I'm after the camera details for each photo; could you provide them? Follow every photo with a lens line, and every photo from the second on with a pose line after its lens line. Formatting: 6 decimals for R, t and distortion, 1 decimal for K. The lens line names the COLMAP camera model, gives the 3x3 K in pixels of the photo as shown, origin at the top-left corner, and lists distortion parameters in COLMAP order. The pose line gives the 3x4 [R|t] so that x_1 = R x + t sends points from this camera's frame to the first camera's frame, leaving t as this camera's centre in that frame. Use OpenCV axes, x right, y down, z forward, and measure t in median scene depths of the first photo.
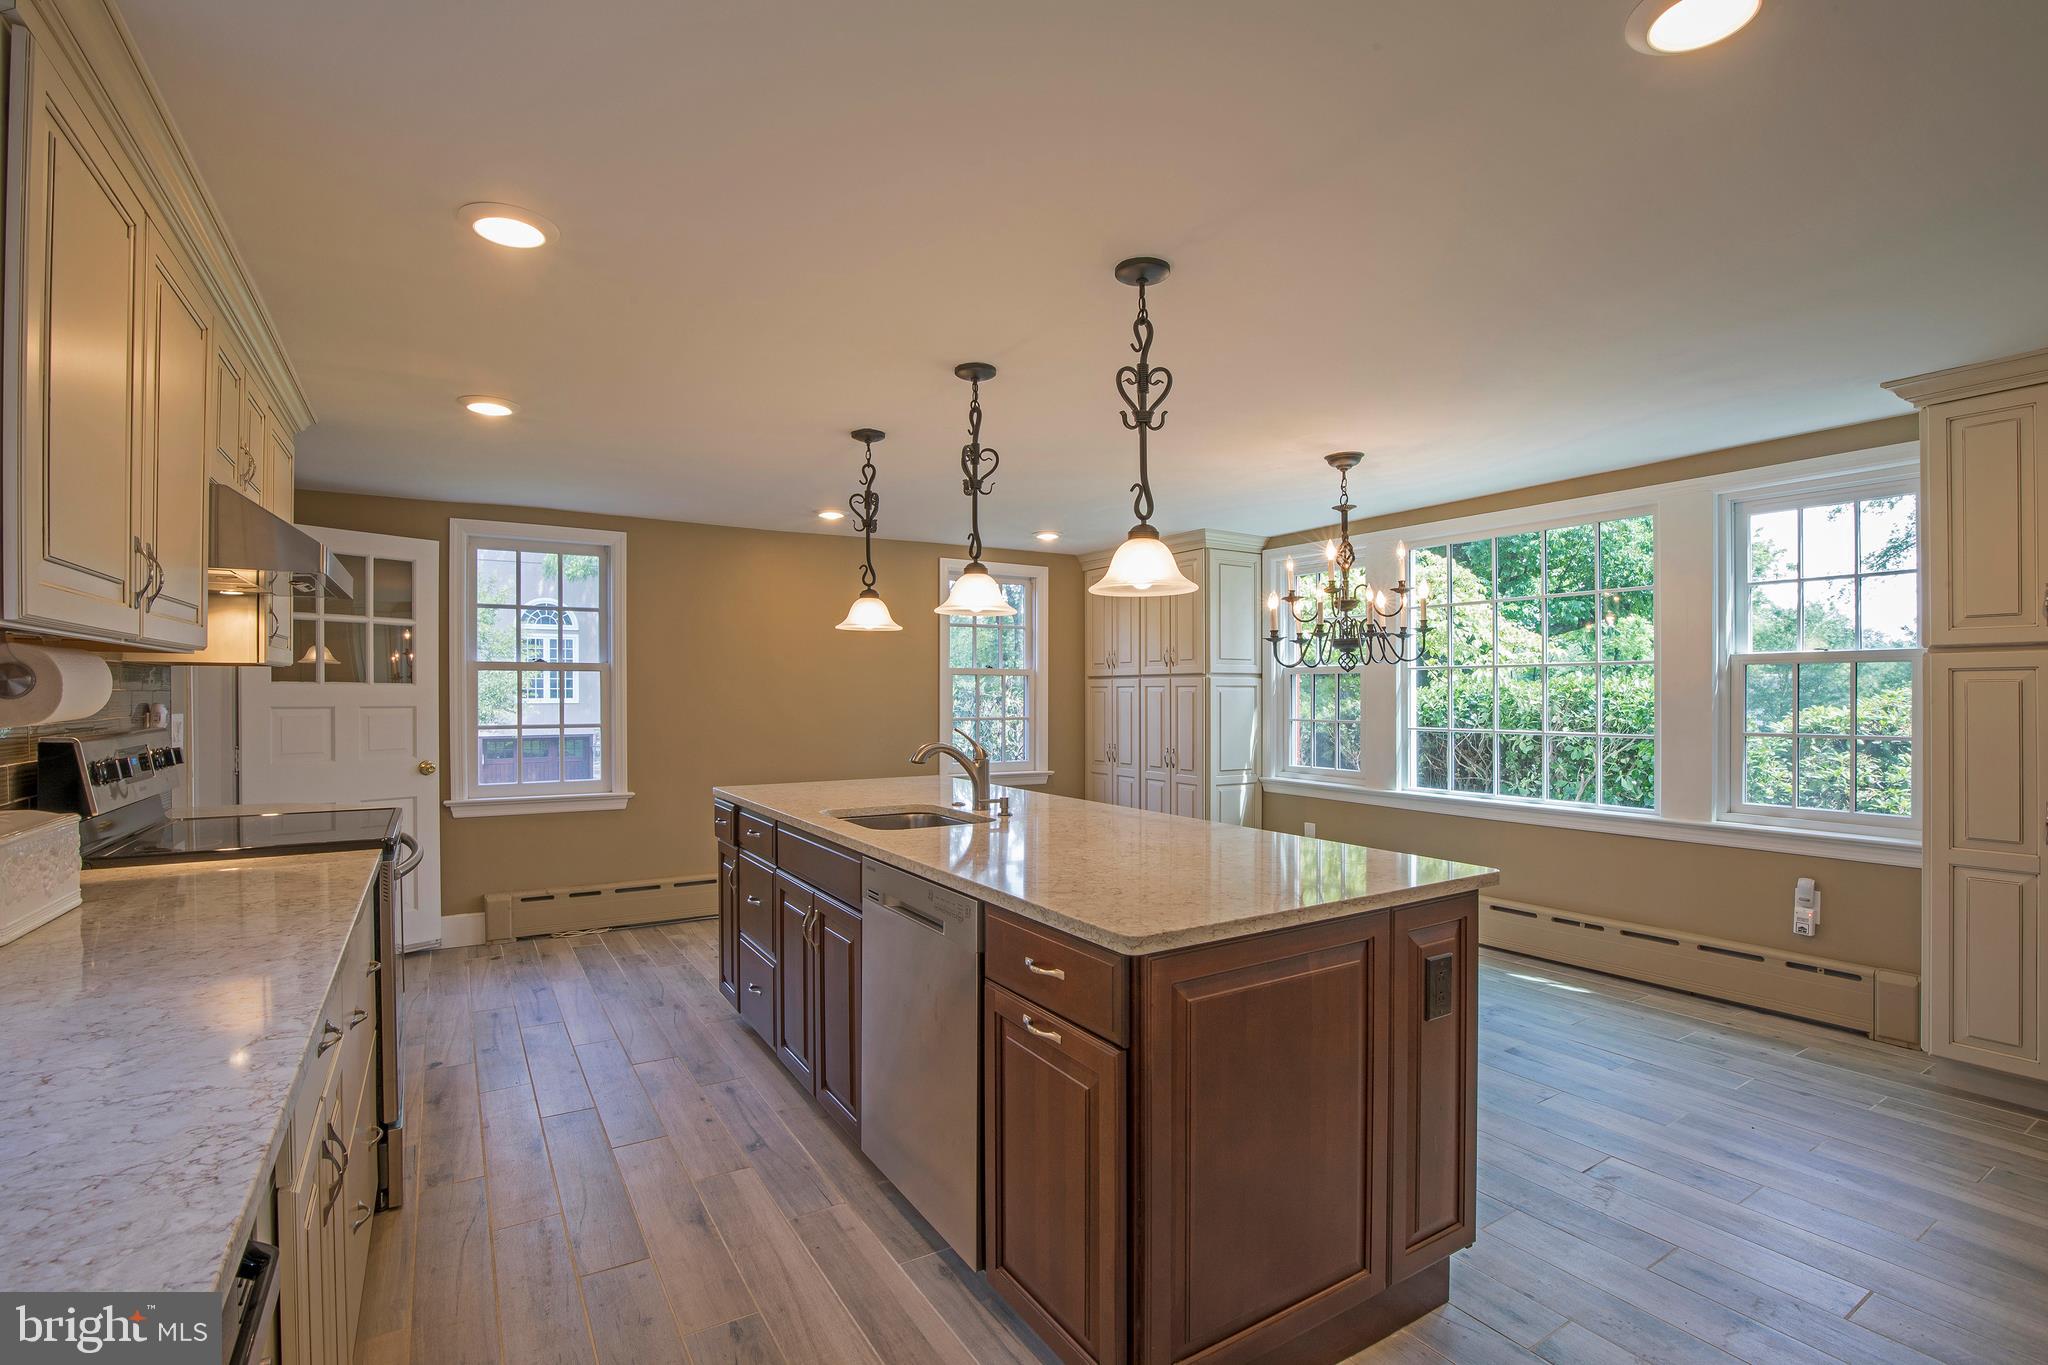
lens RADIAL K [[951.4, 0, 1018.2], [0, 951.4, 686.6], [0, 0, 1]] dist [-0.026118, 0.000736]
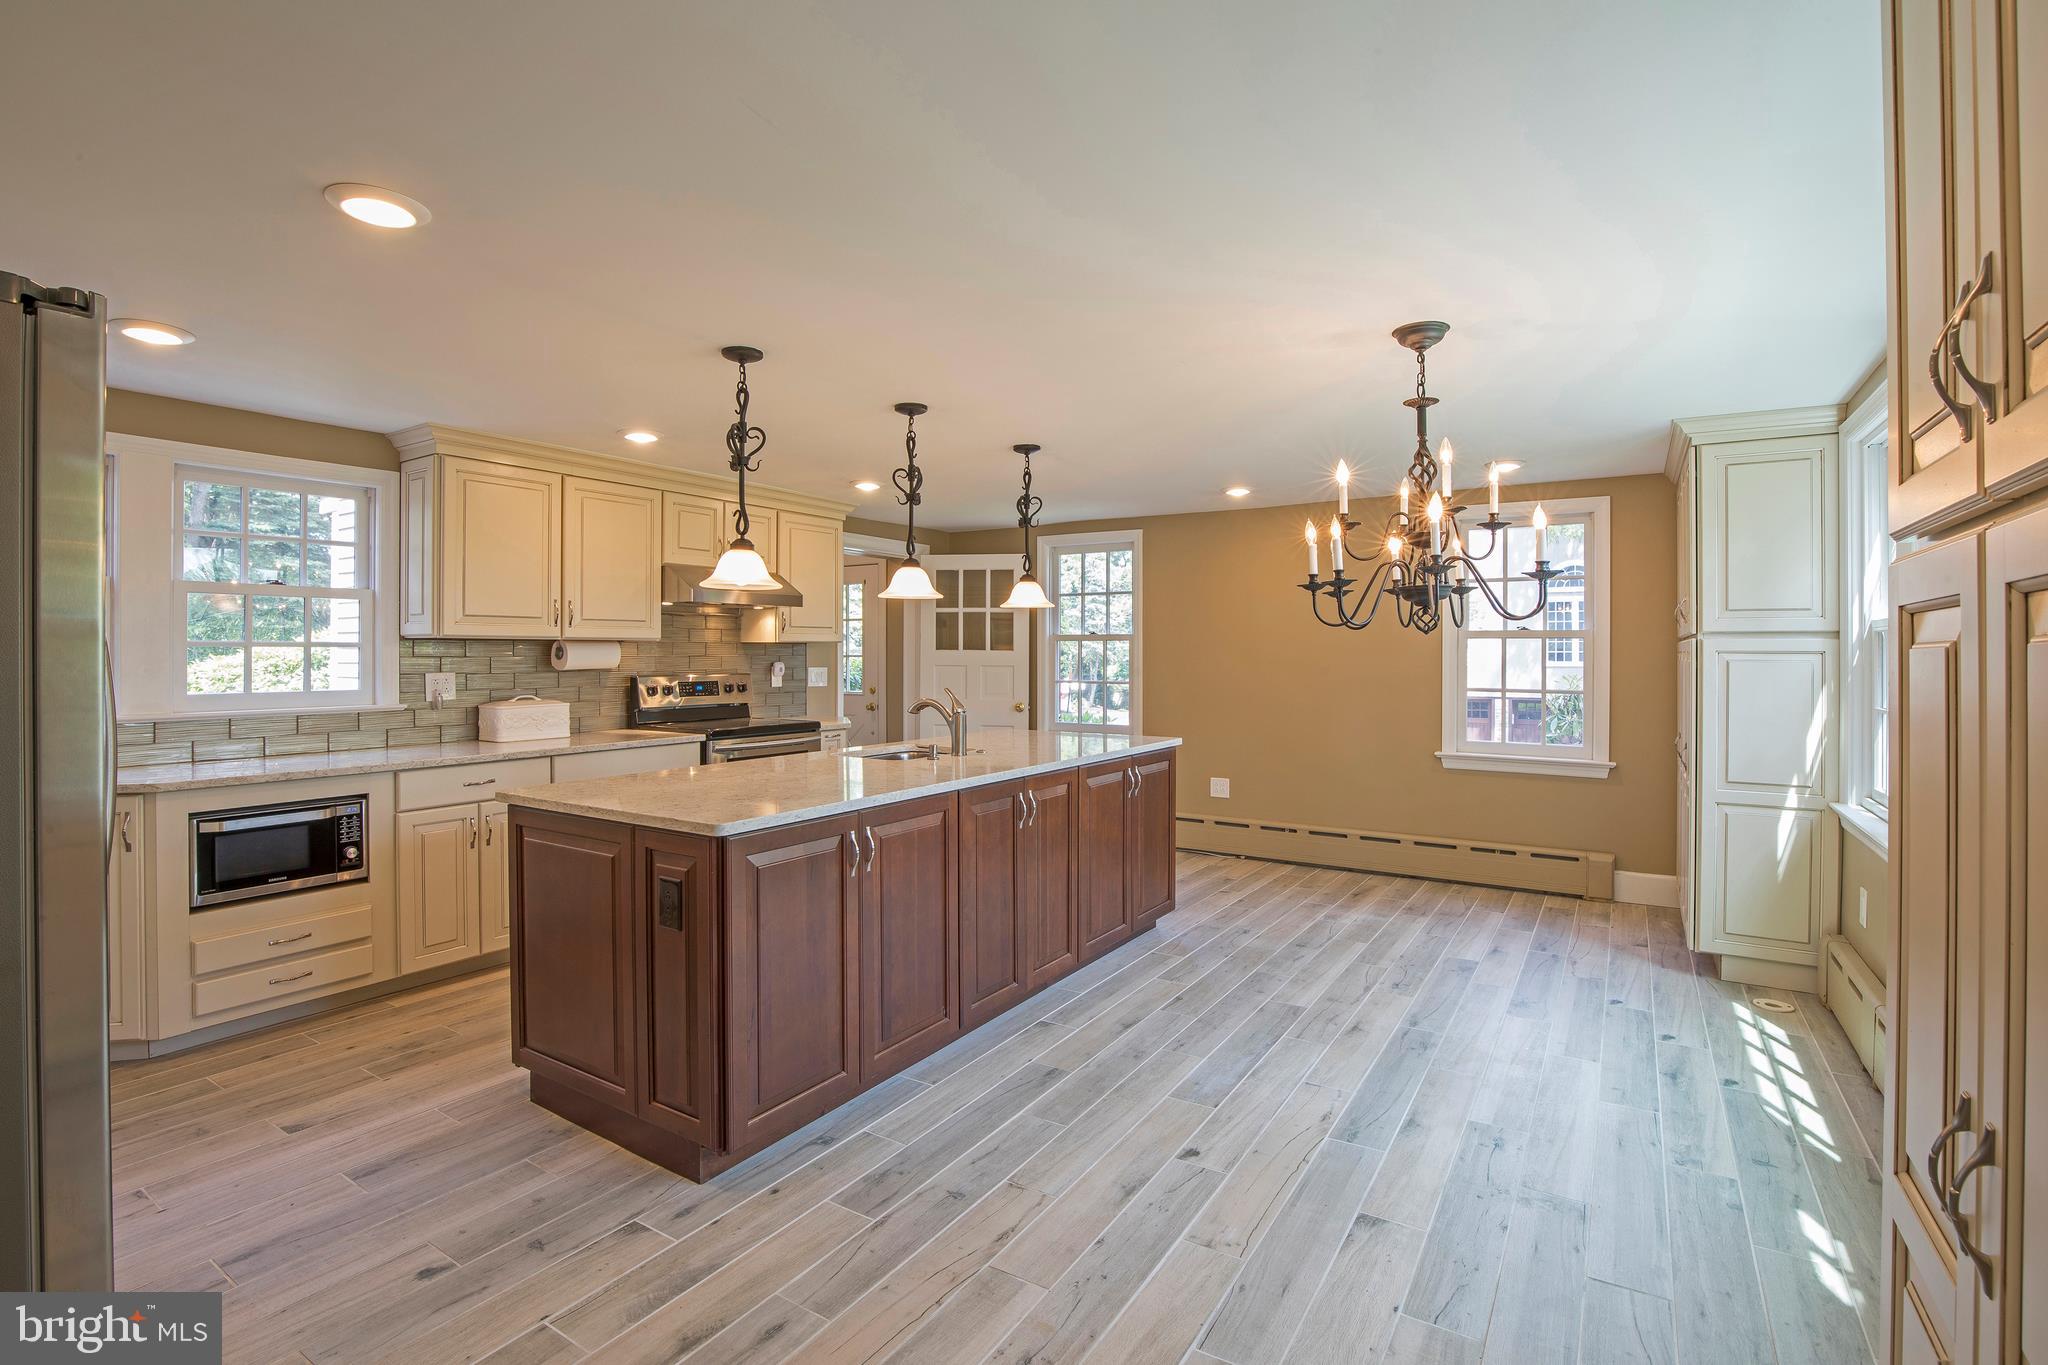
lens RADIAL K [[930.8, 0, 1017.5], [0, 930.8, 653.0], [0, 0, 1]] dist [-0.019762, 0.000468]
pose [[0.431972, 0.002229, -0.901884, 0.848249], [0.002041, 0.999992, 0.003449, -0.004248], [0.901885, -0.003331, 0.431964, 0.432449]]
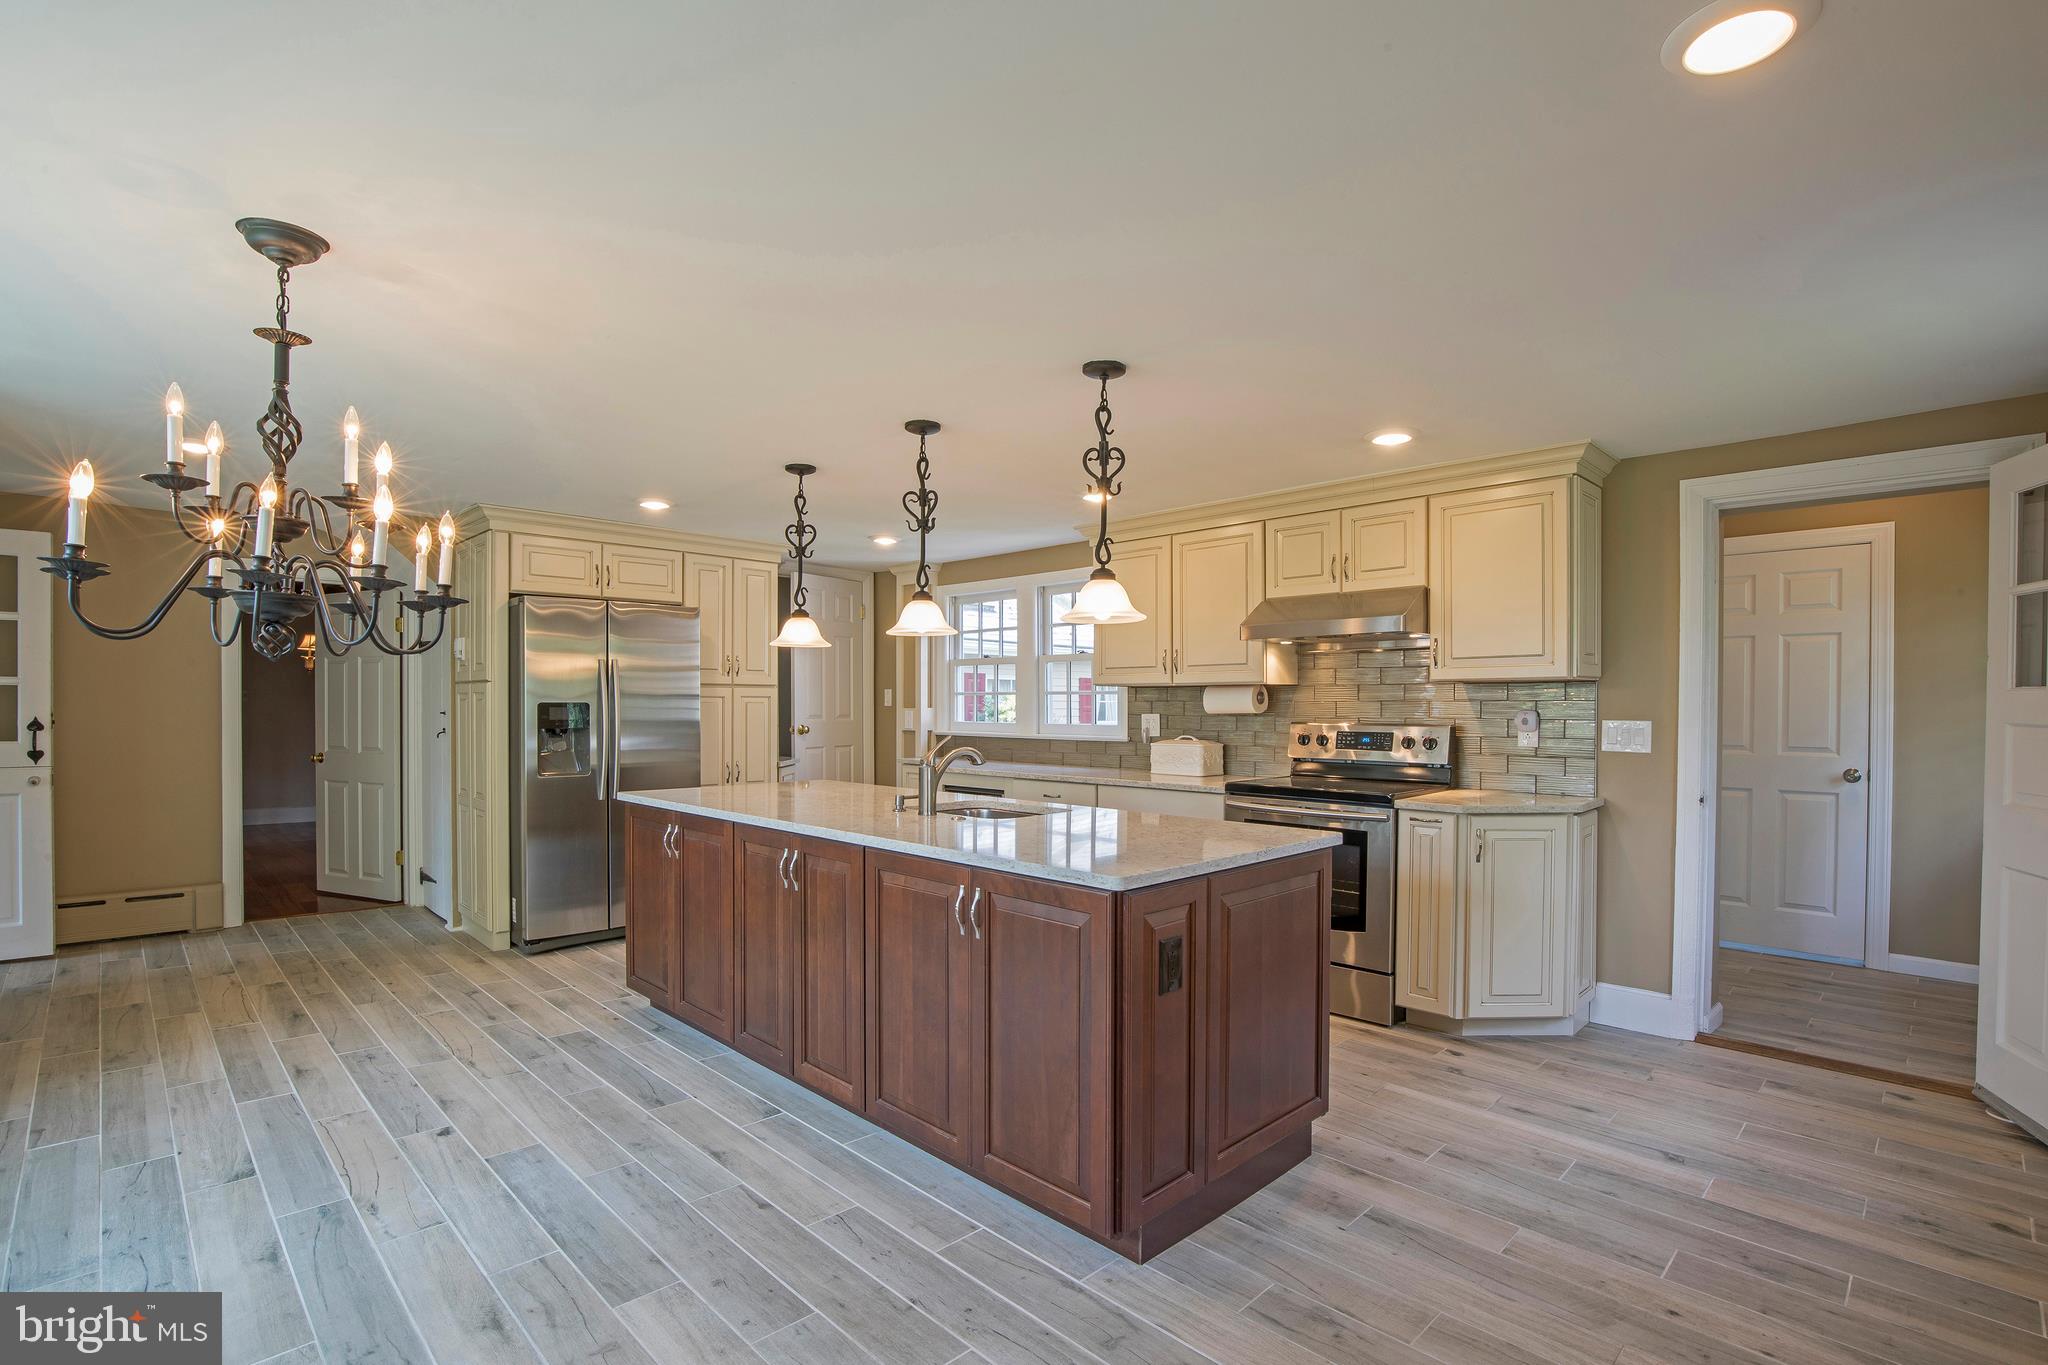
lens RADIAL K [[956.8, 0, 1037.2], [0, 956.8, 696.2], [0, 0, 1]] dist [-0.018535, 0.001650]
pose [[-0.969919, -0.001381, -0.243425, 0.079769], [0.001664, 0.999923, -0.012304, 0.011714], [0.243423, -0.012338, -0.969842, 1.613000]]
